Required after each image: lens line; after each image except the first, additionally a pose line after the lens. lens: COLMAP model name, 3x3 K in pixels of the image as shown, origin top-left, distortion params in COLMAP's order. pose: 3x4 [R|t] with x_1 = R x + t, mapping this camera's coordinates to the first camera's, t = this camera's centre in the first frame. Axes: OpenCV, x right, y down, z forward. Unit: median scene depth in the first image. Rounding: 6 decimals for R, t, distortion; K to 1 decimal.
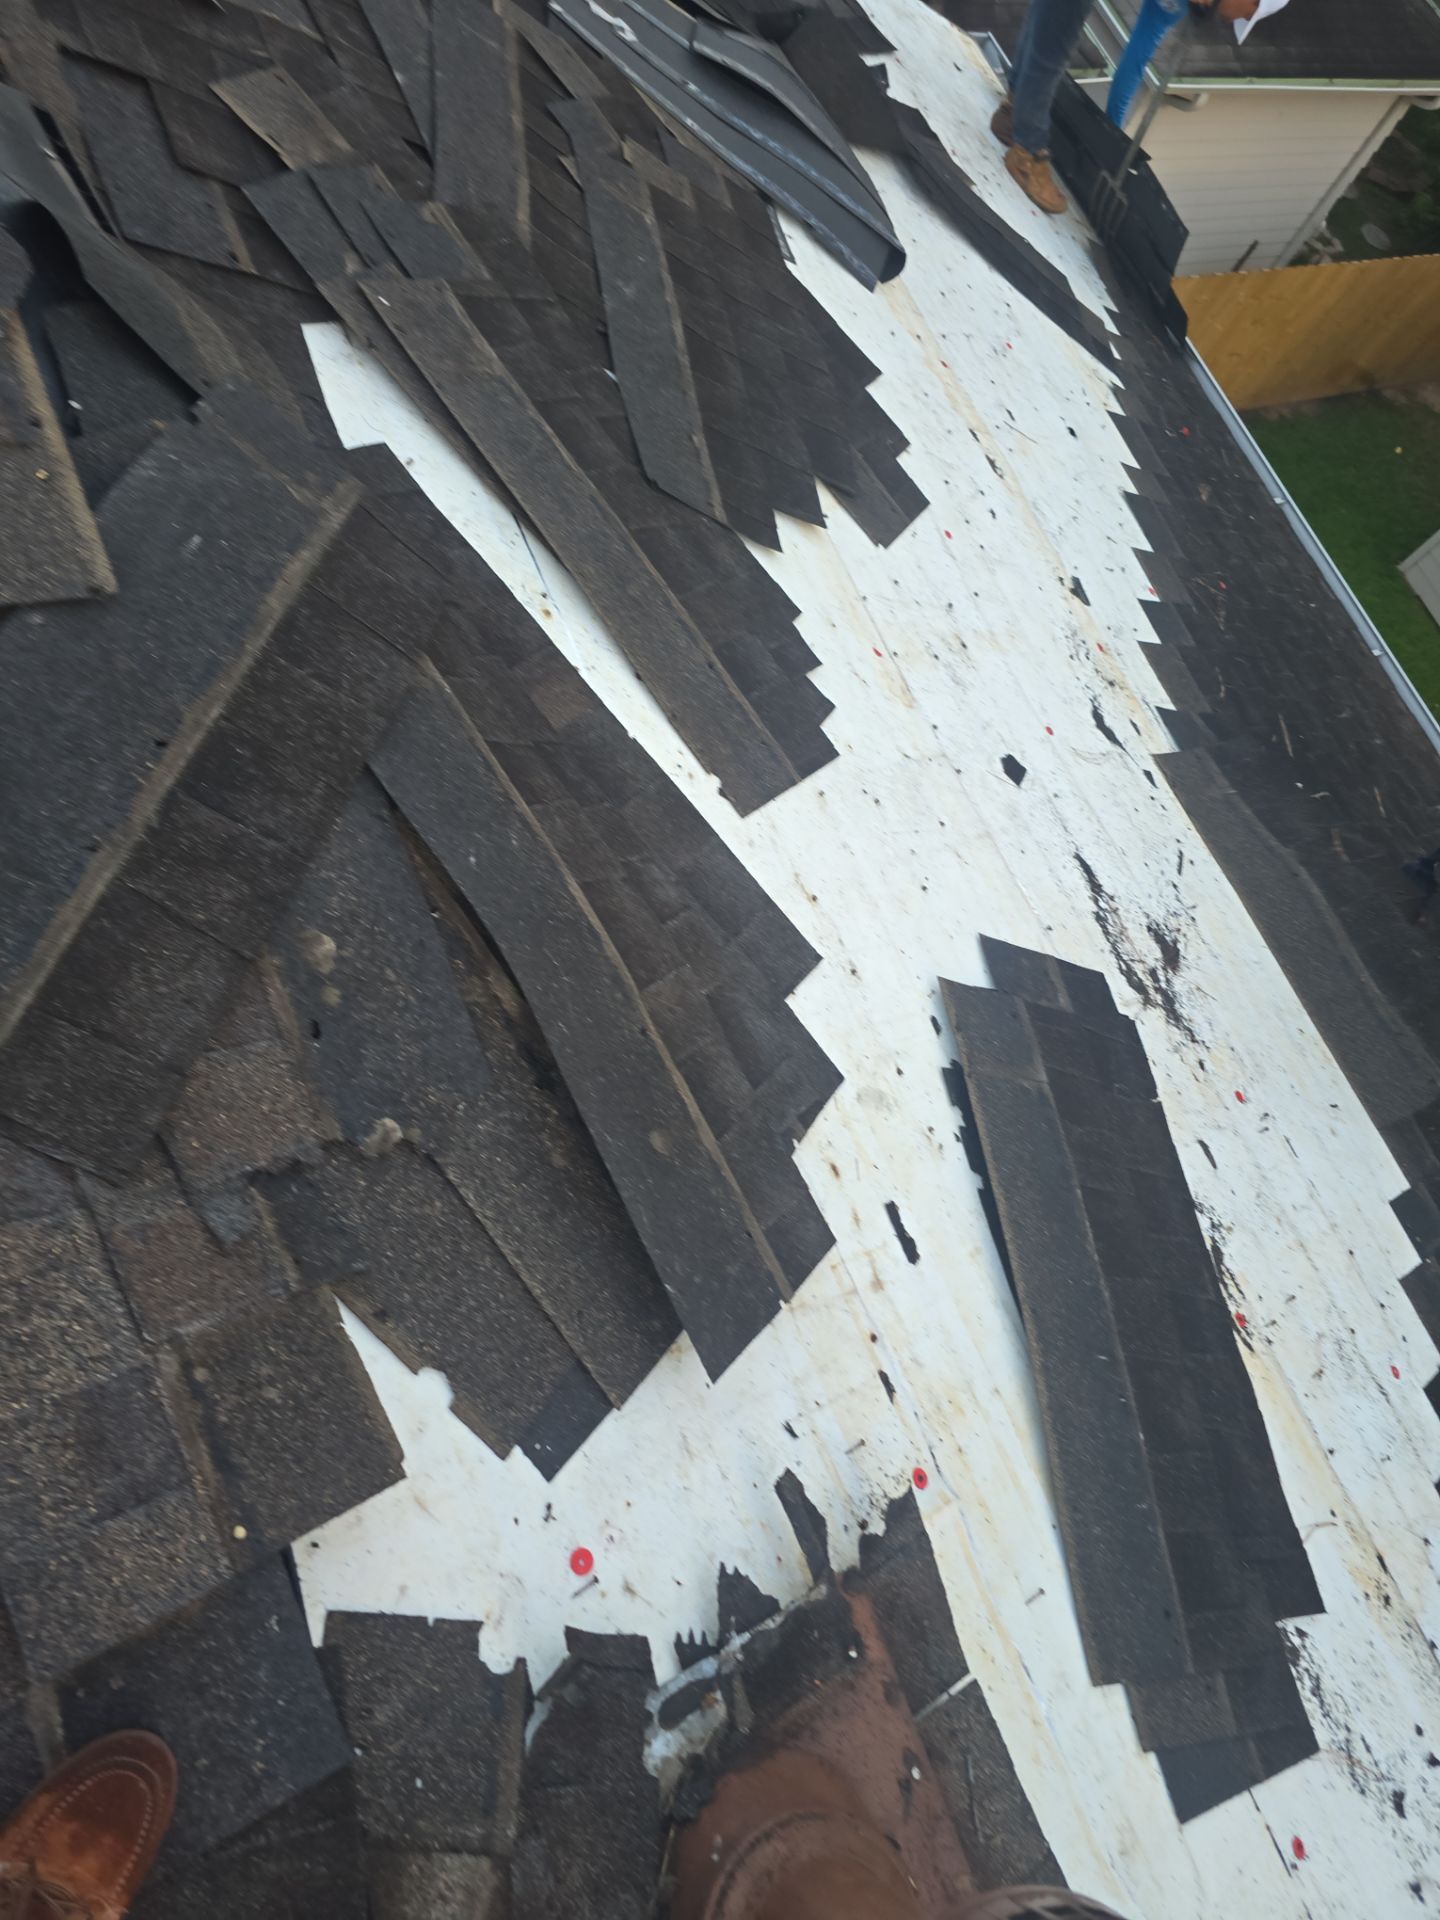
lens RADIAL K [[1281.4, 0, 720.0], [0, 1281.4, 960.0], [0, 0, 1]] dist [0.046199, -0.042962]
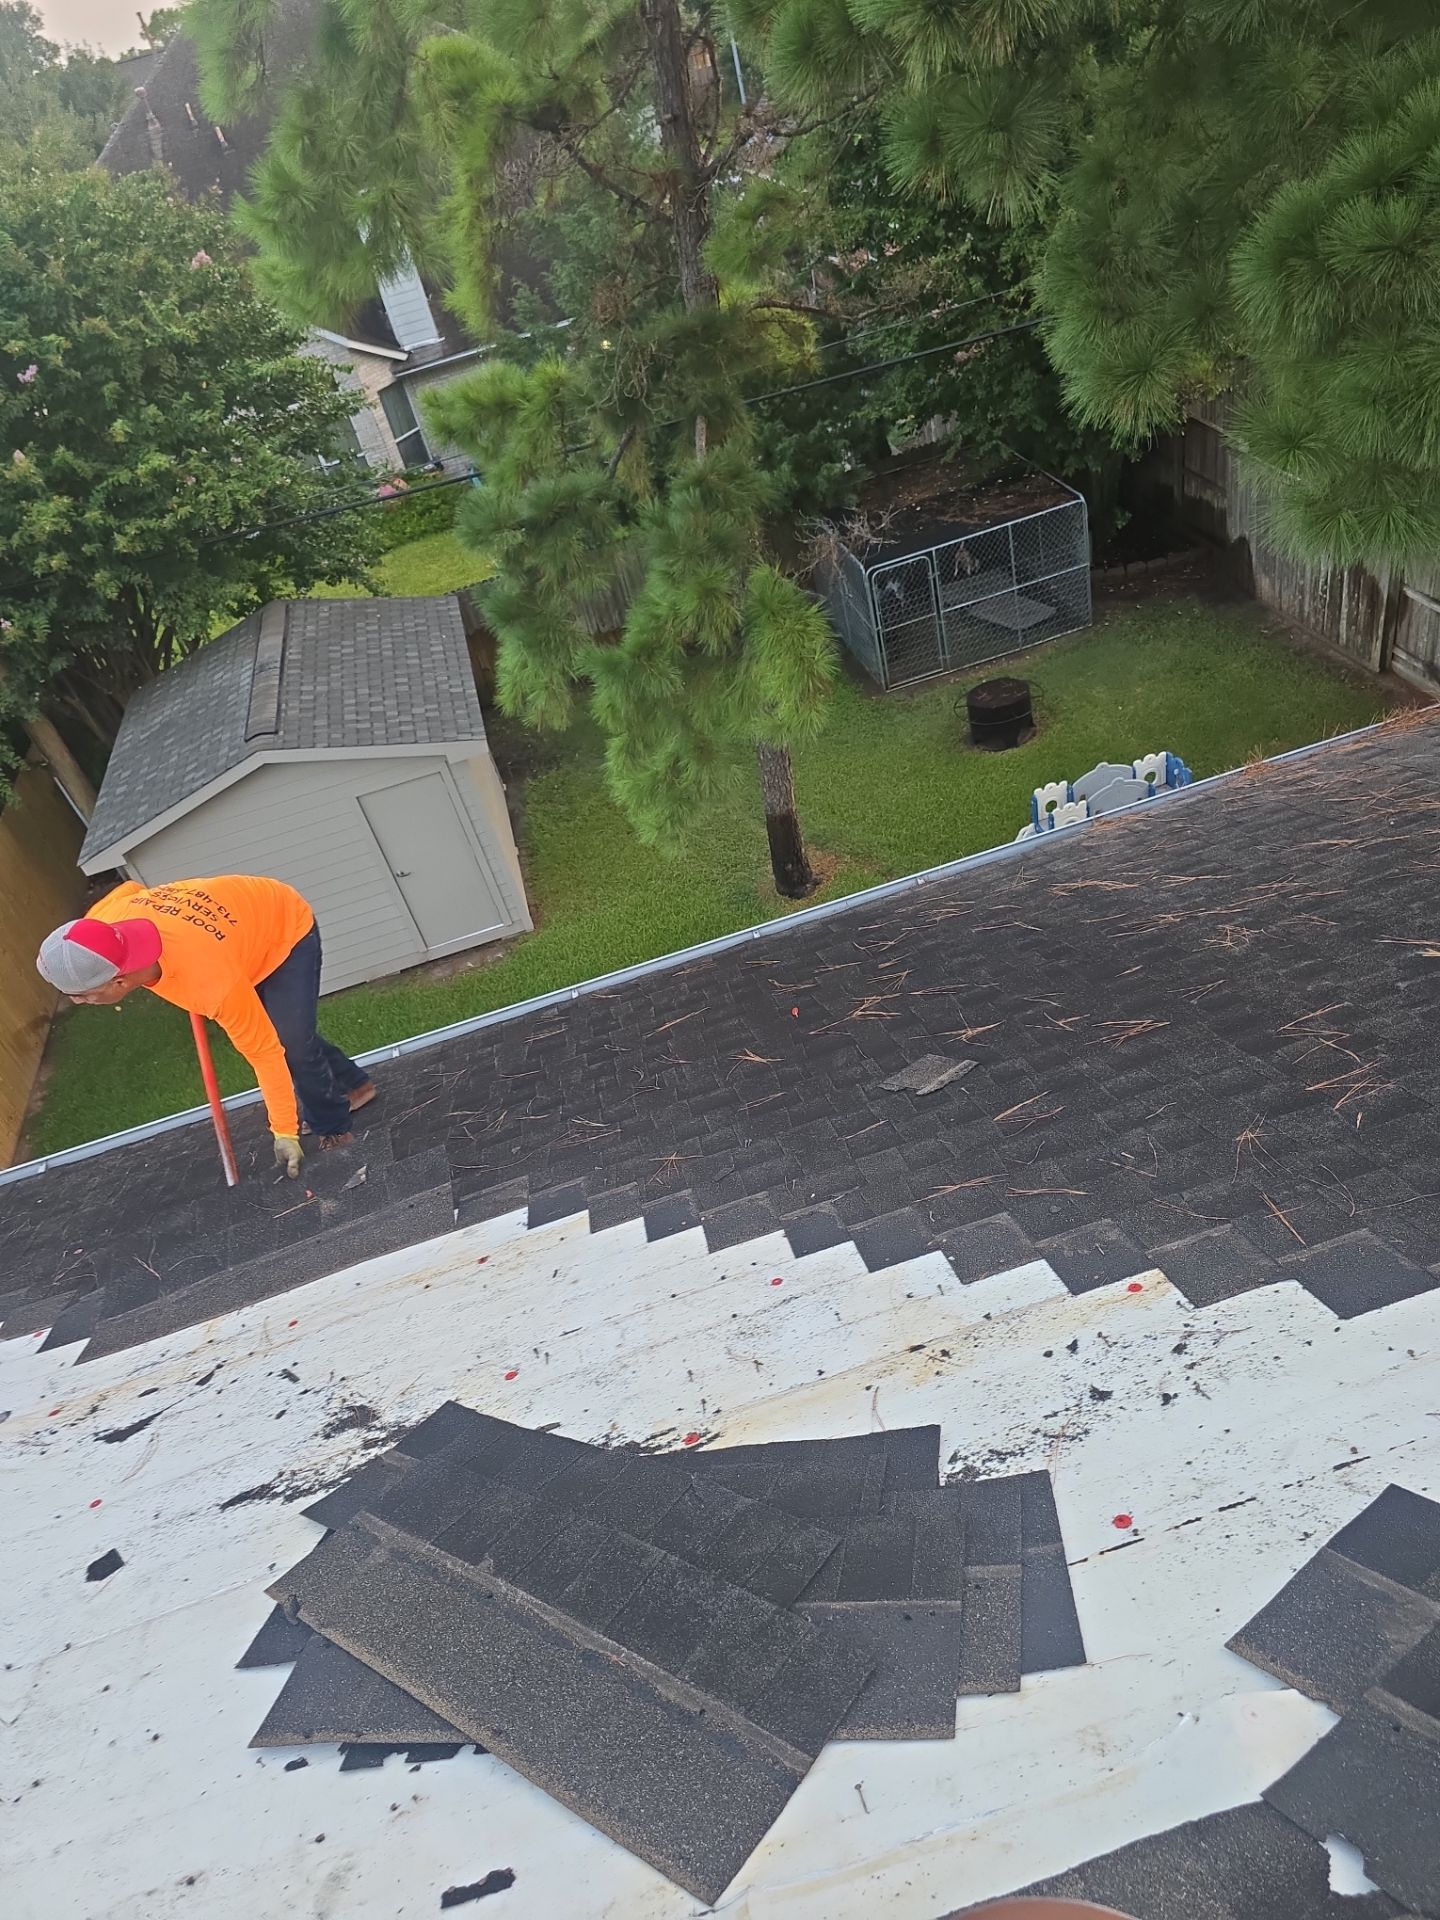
lens RADIAL K [[1281.4, 0, 720.0], [0, 1281.4, 960.0], [0, 0, 1]] dist [0.046199, -0.042962]
pose [[0.117136, -0.834726, 0.538062, 0.115727], [0.982354, 0.176934, 0.060630, 0.114463], [-0.145811, 0.521466, 0.840722, -0.035066]]
